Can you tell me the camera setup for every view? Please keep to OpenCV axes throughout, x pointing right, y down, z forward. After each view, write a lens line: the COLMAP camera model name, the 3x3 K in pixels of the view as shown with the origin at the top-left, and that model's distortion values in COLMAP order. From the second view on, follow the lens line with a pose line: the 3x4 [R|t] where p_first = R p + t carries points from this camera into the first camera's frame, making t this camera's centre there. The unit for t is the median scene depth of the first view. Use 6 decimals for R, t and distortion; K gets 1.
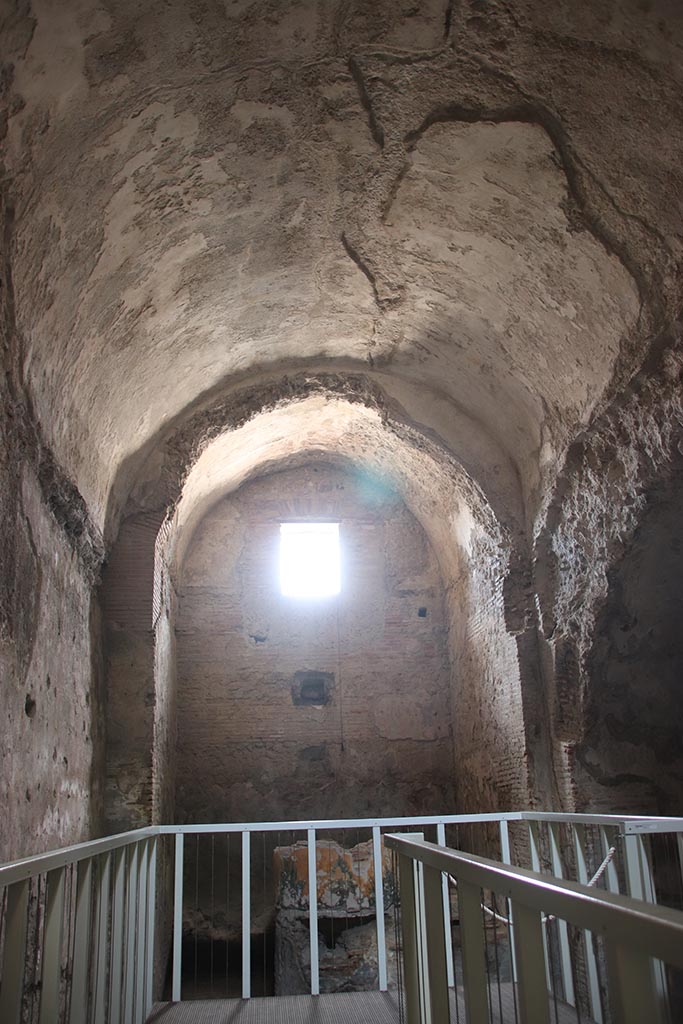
lens RADIAL K [[866.1, 0, 344.3], [0, 866.1, 515.2], [0, 0, 1]] dist [-0.140338, 0.131562]
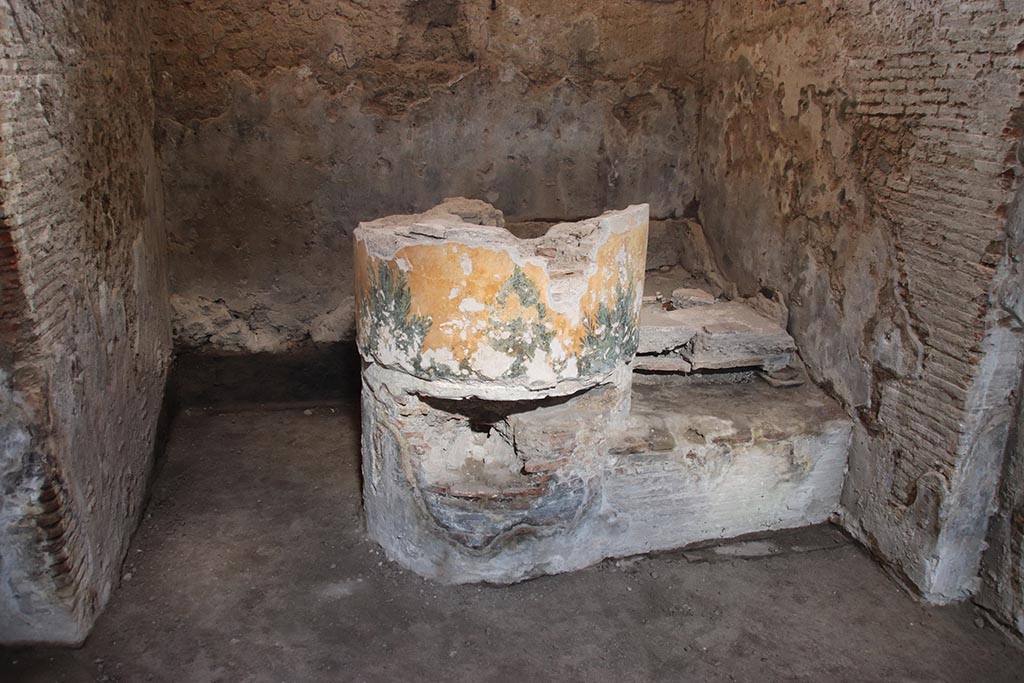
lens RADIAL K [[866.1, 0, 511.9], [0, 866.1, 346.7], [0, 0, 1]] dist [-0.140338, 0.131562]
pose [[0.994682, 0.019514, 0.101131, -0.042086], [-0.075196, 0.808562, 0.583586, 0.163464], [-0.070382, -0.588087, 0.805730, 0.552087]]
